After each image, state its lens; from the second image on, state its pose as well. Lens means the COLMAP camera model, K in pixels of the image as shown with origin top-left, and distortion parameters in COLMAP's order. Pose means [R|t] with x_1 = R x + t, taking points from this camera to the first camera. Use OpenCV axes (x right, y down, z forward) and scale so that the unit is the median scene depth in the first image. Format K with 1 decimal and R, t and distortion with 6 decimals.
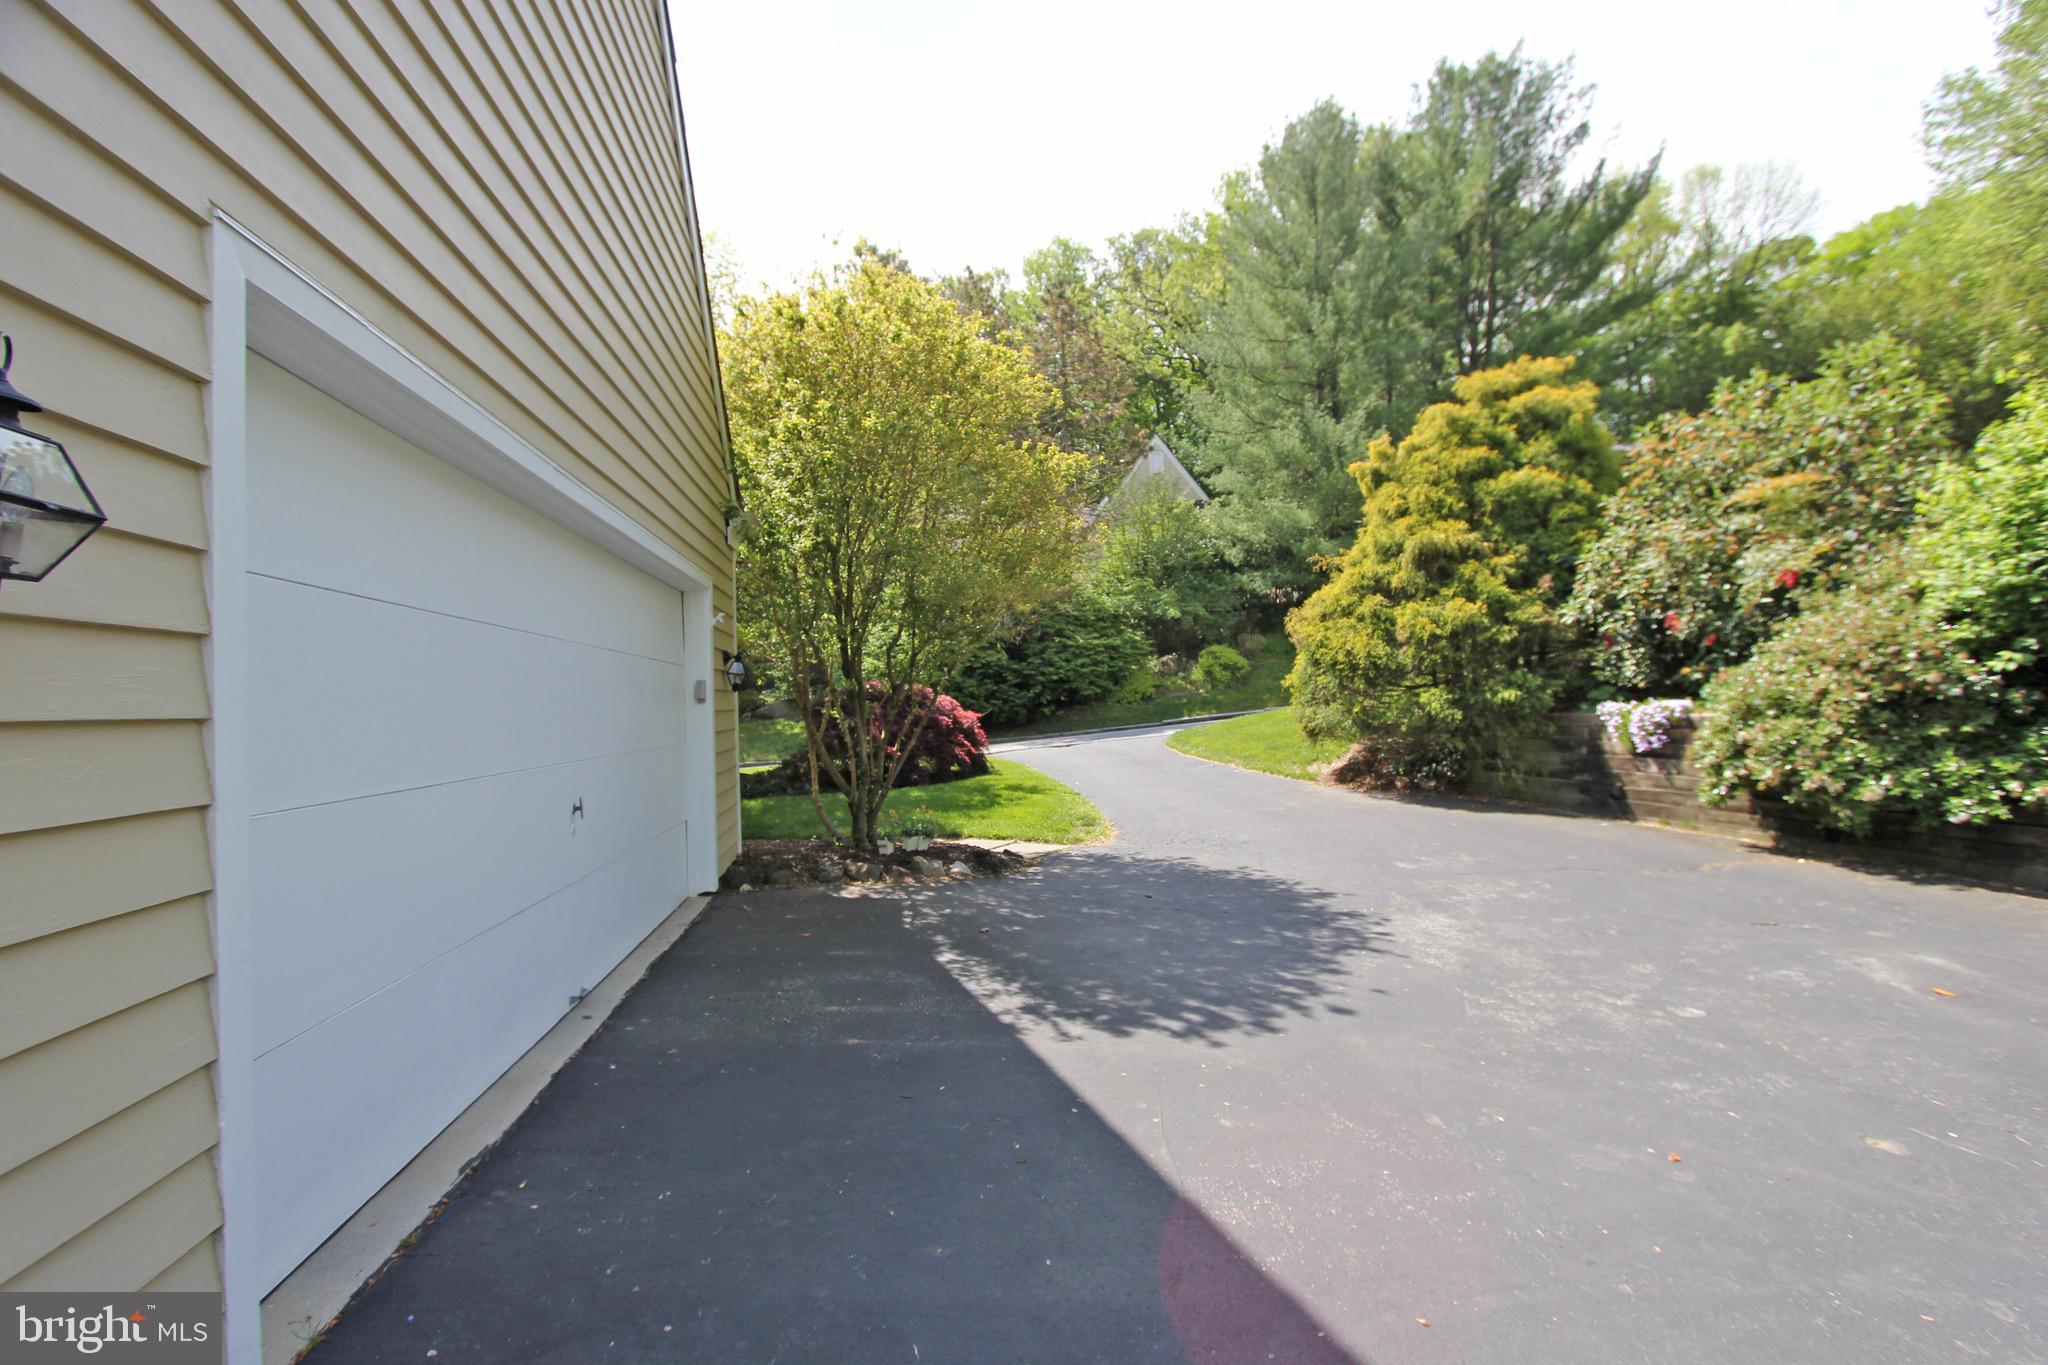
lens RADIAL K [[944.7, 0, 1048.9], [0, 944.7, 684.9], [0, 0, 1]] dist [-0.033043, 0.008270]
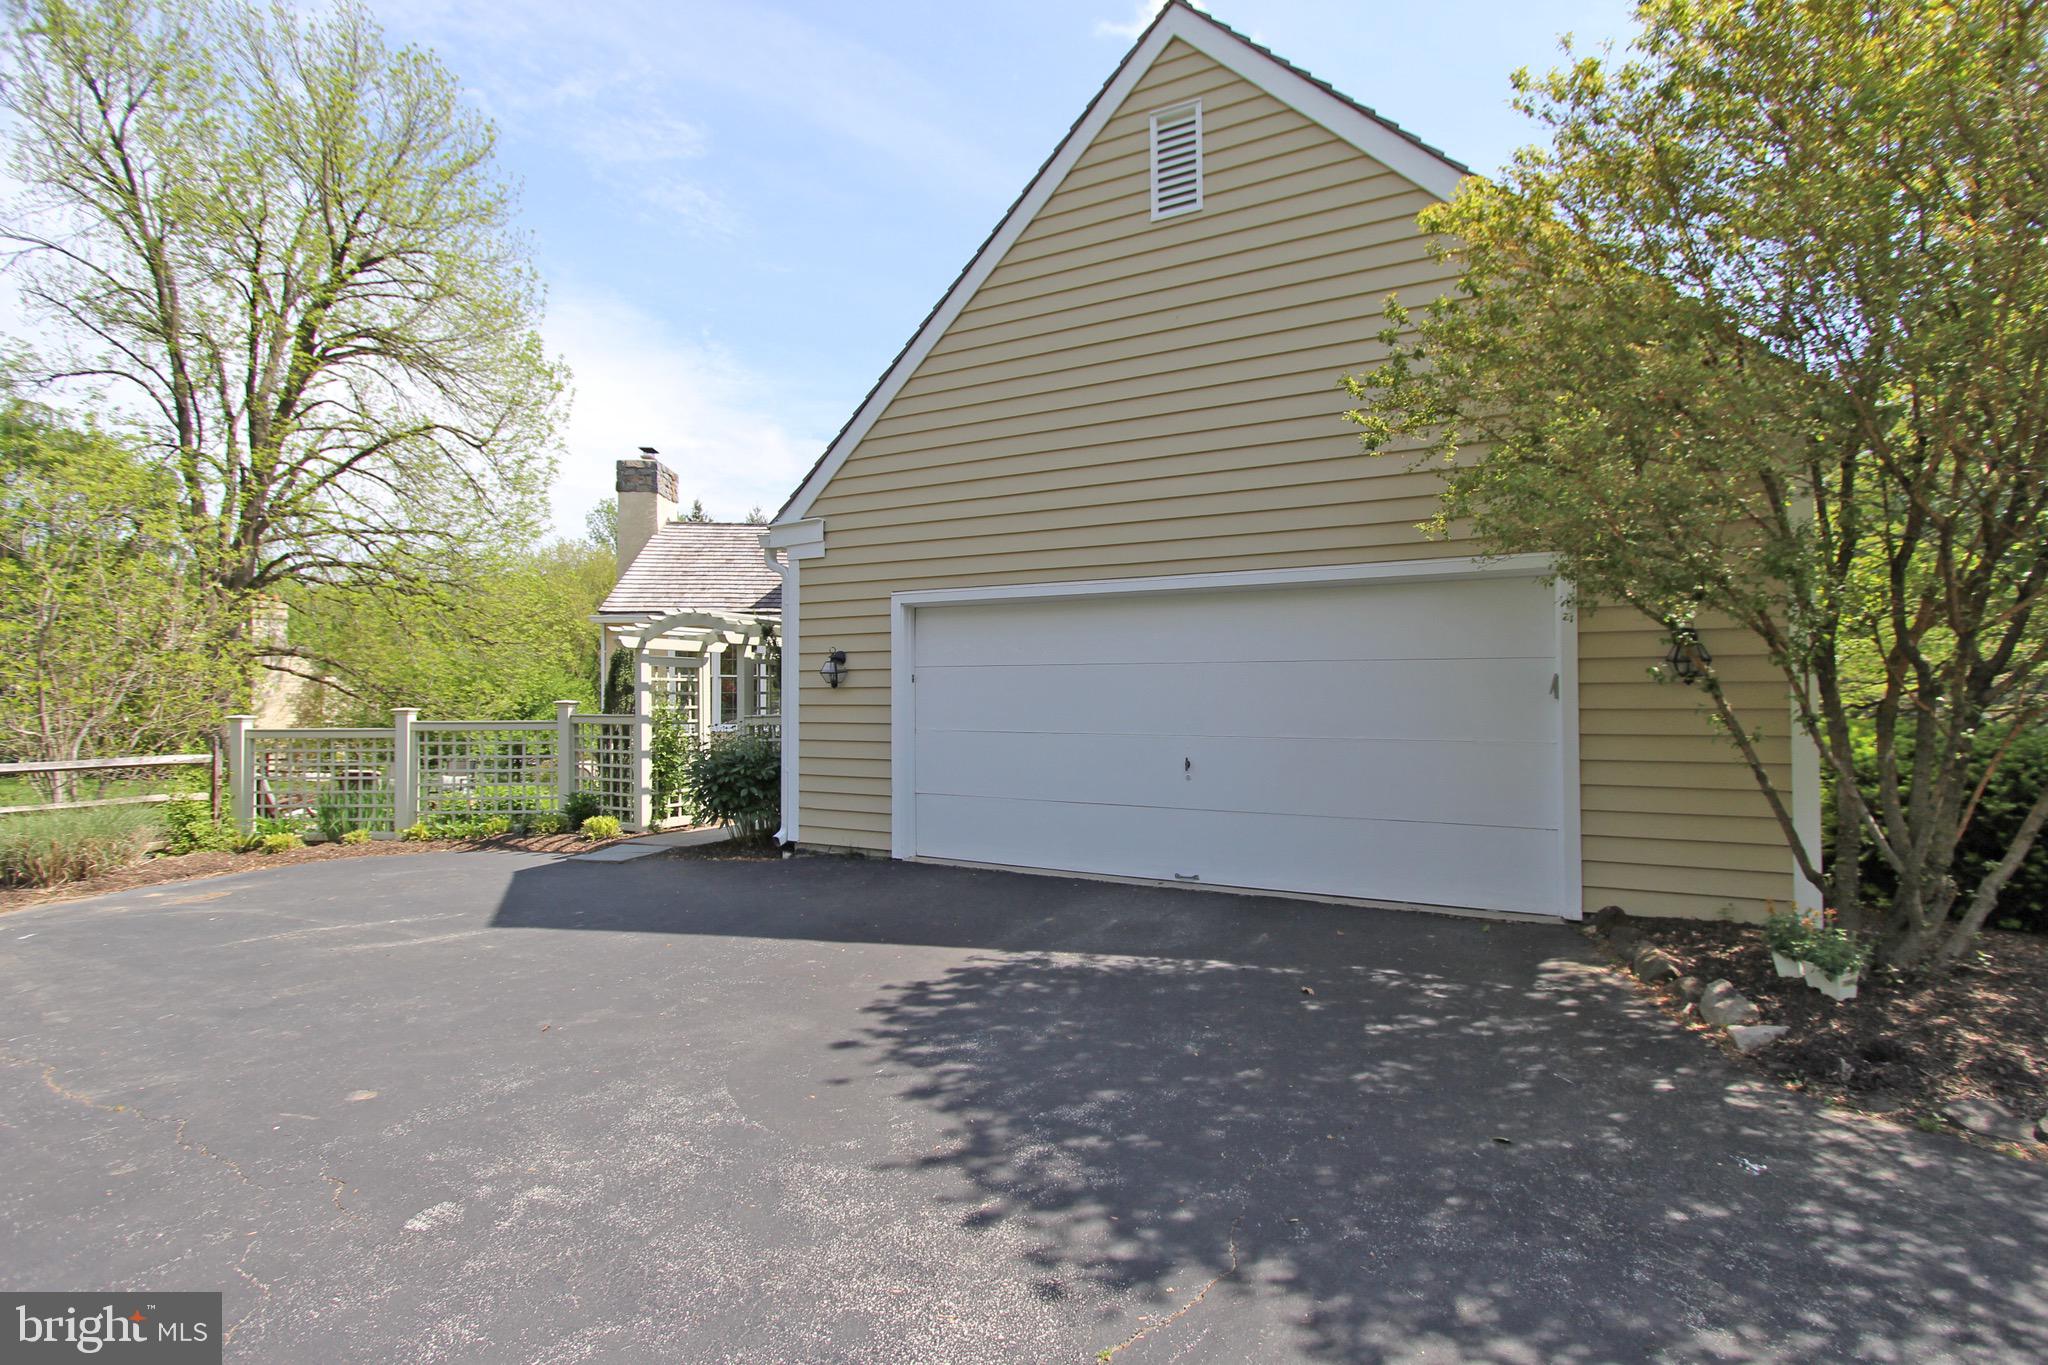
lens RADIAL K [[944.7, 0, 1048.9], [0, 944.7, 684.9], [0, 0, 1]] dist [-0.033043, 0.008270]
pose [[-0.600227, 0.010850, -0.799756, 0.918473], [0.025739, 0.999652, -0.005755, -0.005645], [0.799416, -0.024039, -0.600297, 1.697388]]
